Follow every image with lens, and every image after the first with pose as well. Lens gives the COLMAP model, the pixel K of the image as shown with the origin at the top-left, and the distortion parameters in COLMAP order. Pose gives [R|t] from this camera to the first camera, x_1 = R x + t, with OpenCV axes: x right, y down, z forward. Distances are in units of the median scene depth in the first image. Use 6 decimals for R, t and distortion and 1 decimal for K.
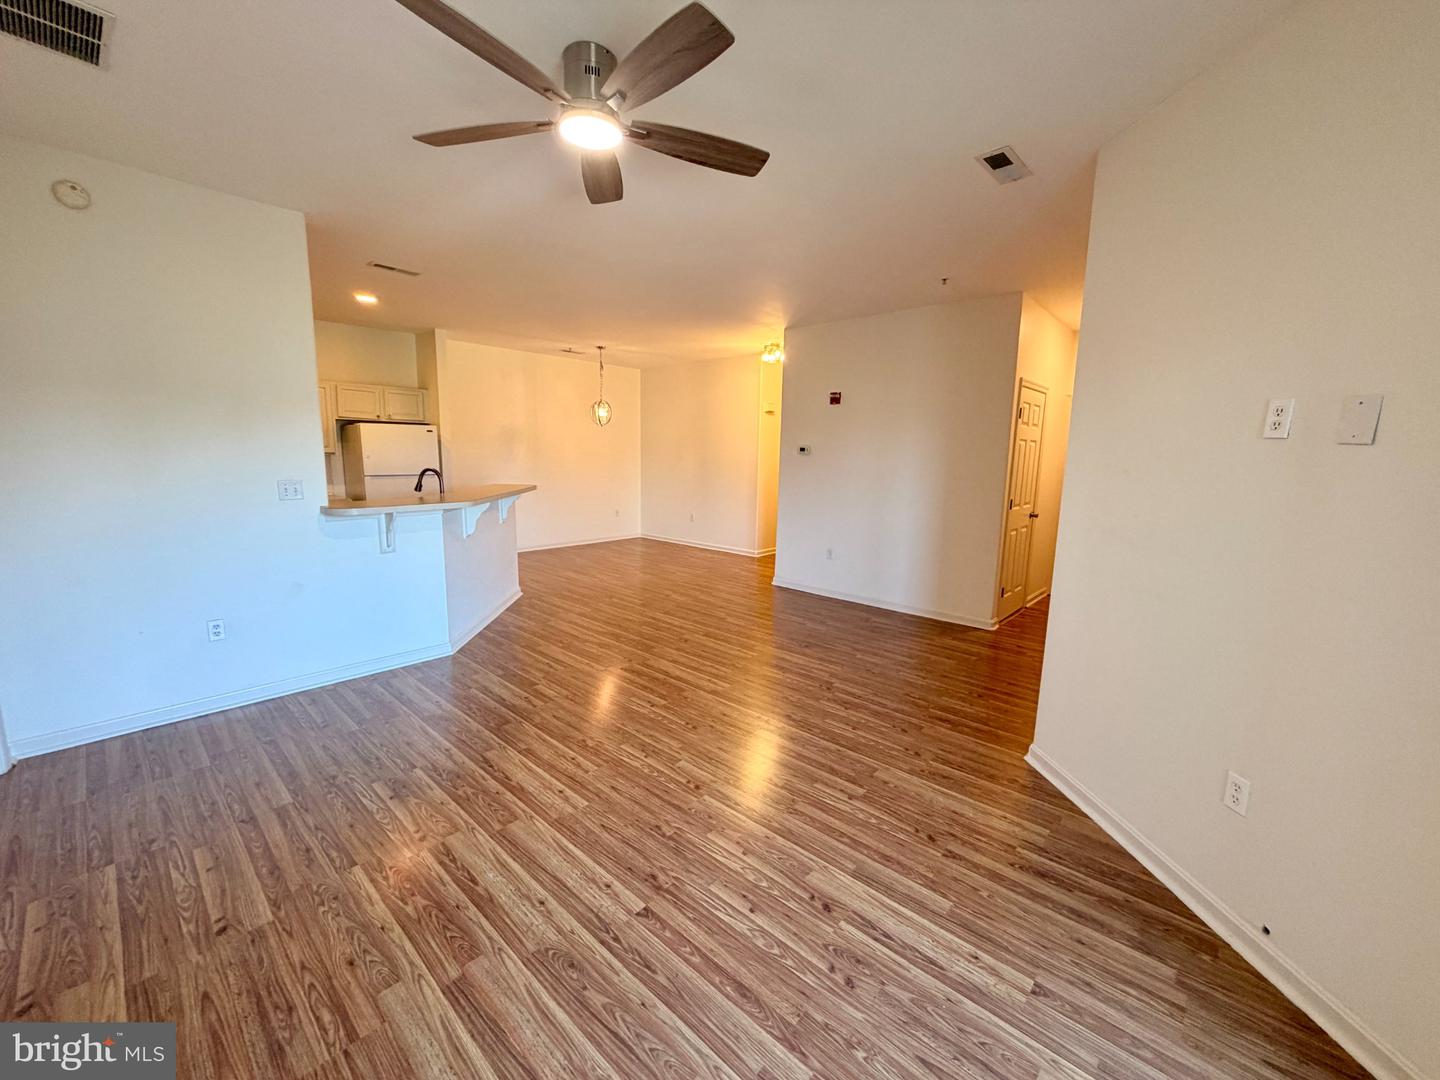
lens RADIAL K [[574.0, 0, 711.7], [0, 574.0, 543.0], [0, 0, 1]] dist [0.000185, -0.000152]
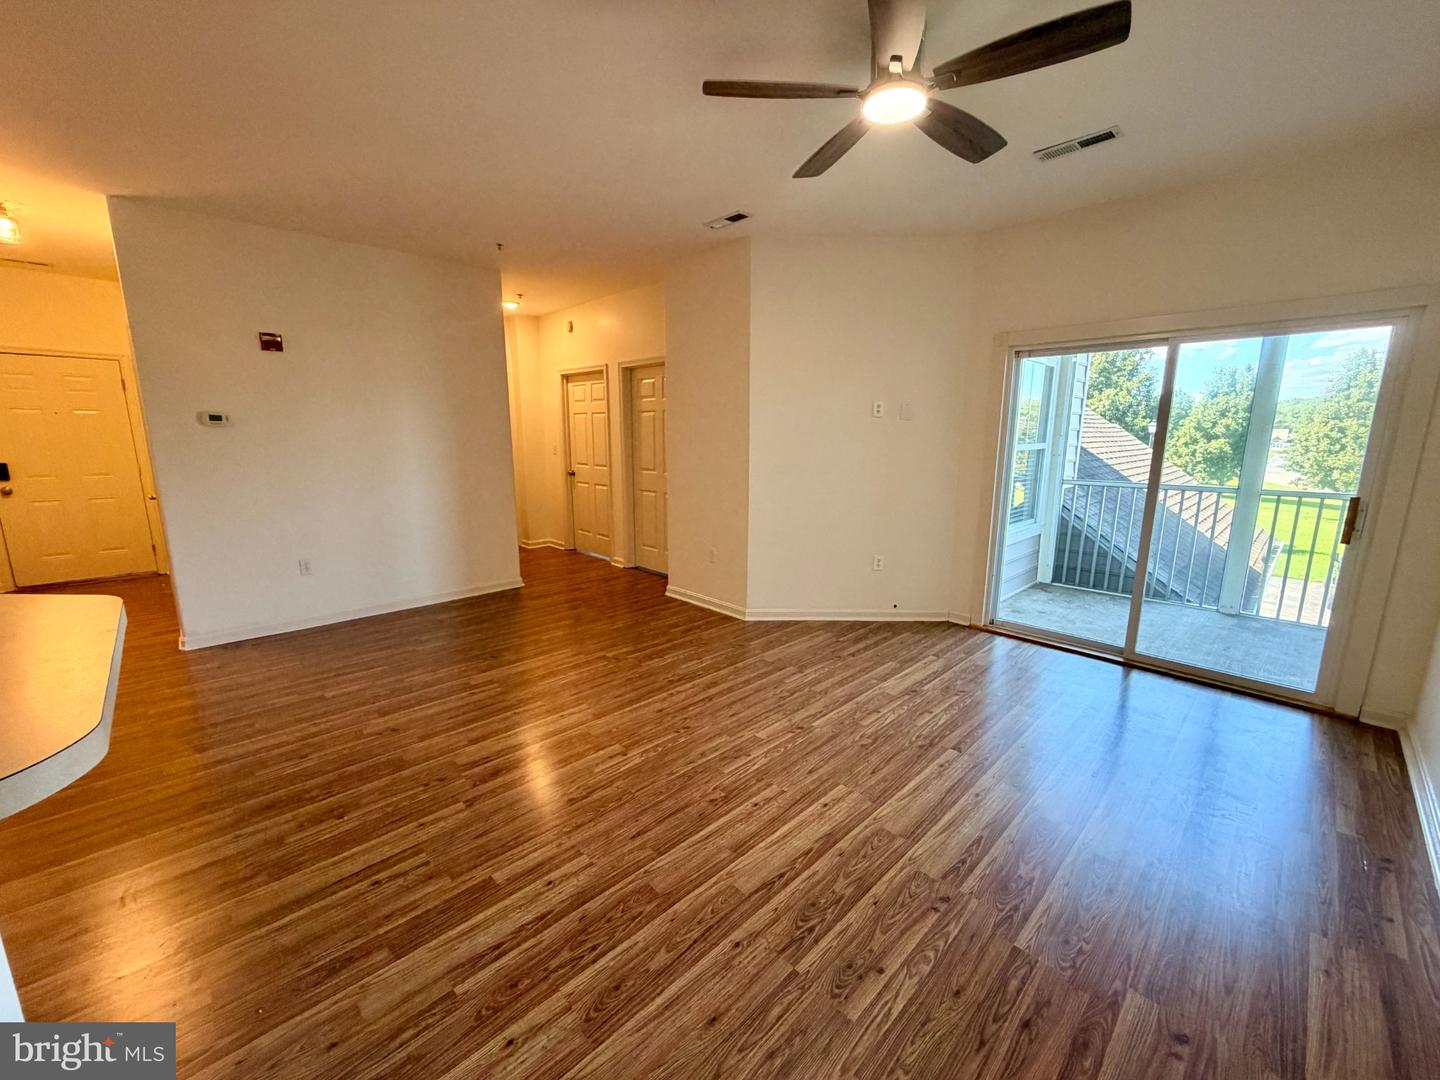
lens RADIAL K [[574.0, 0, 718.5], [0, 574.0, 543.4], [0, 0, 1]] dist [0.000185, -0.000152]
pose [[0.055411, -0.210317, 0.976062, -0.973888], [0.155414, 0.967466, 0.199642, -0.156806], [-0.986294, 0.140631, 0.086294, 0.939990]]
